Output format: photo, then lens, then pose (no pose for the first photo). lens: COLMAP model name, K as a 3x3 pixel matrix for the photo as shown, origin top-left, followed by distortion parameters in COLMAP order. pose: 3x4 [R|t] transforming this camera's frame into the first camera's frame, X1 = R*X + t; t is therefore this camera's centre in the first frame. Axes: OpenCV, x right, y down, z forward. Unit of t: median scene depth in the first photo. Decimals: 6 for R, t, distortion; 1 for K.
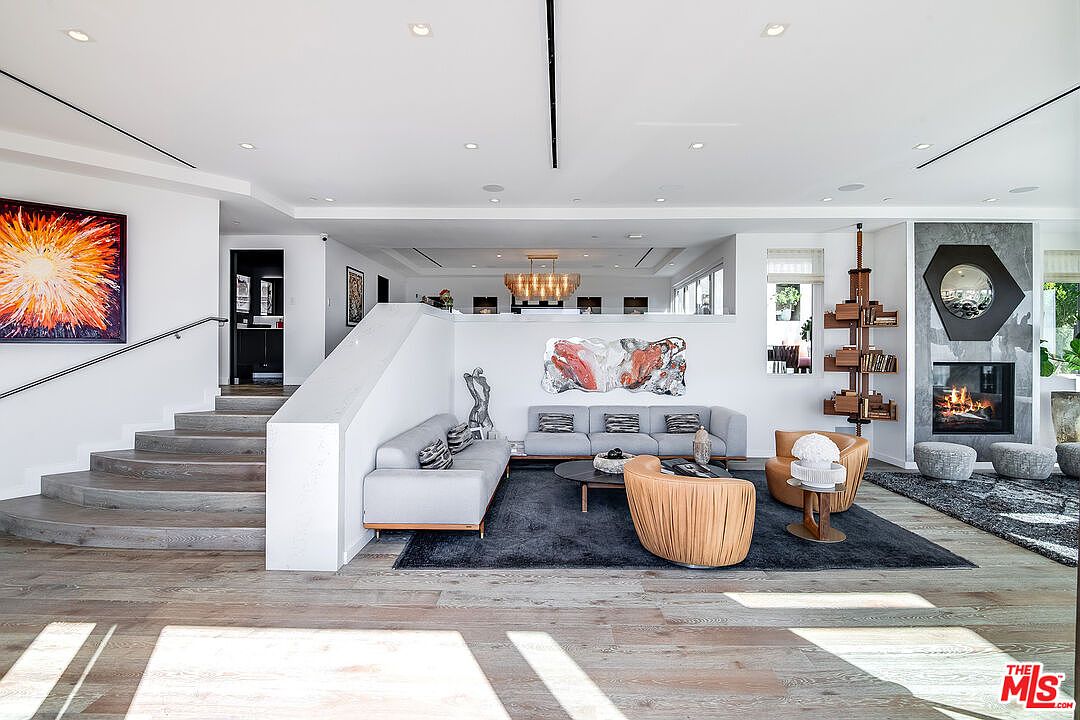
lens RADIAL K [[502.8, 0, 540.0], [0, 502.8, 360.0], [0, 0, 1]] dist [0.012488, -0.007273]
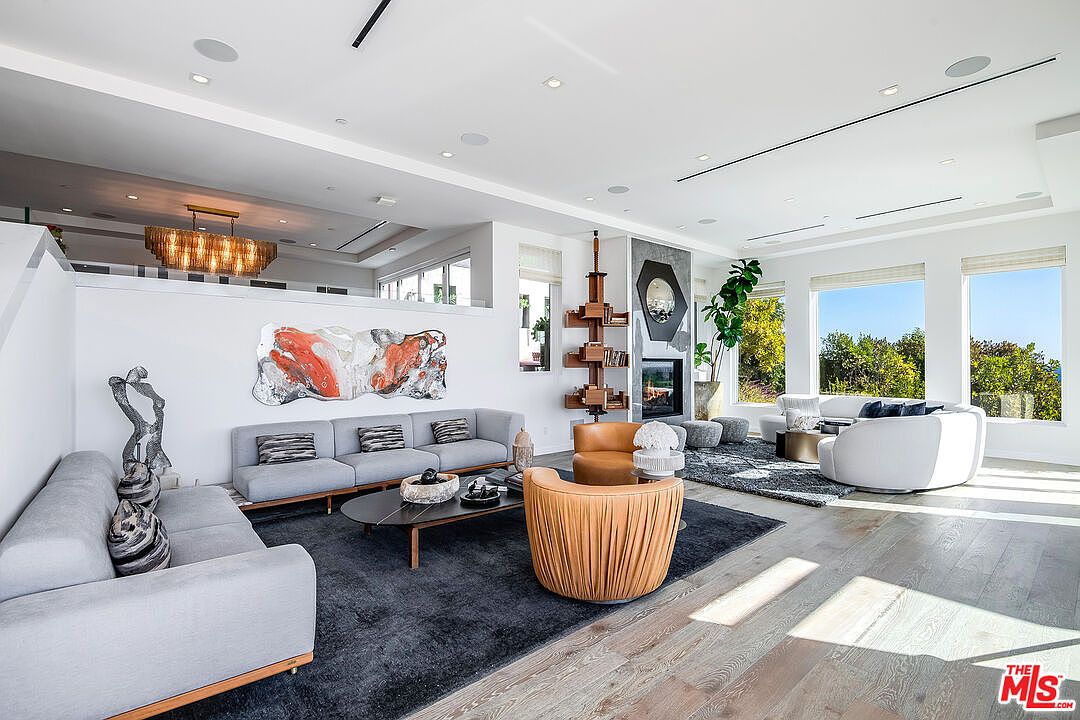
lens RADIAL K [[502.8, 0, 540.0], [0, 502.8, 360.0], [0, 0, 1]] dist [0.012488, -0.007273]
pose [[0.741798, 0.002606, 0.670619, -0.171385], [0.018016, 0.999554, -0.023813, 0.029476], [-0.670382, 0.029746, 0.741420, 0.268305]]
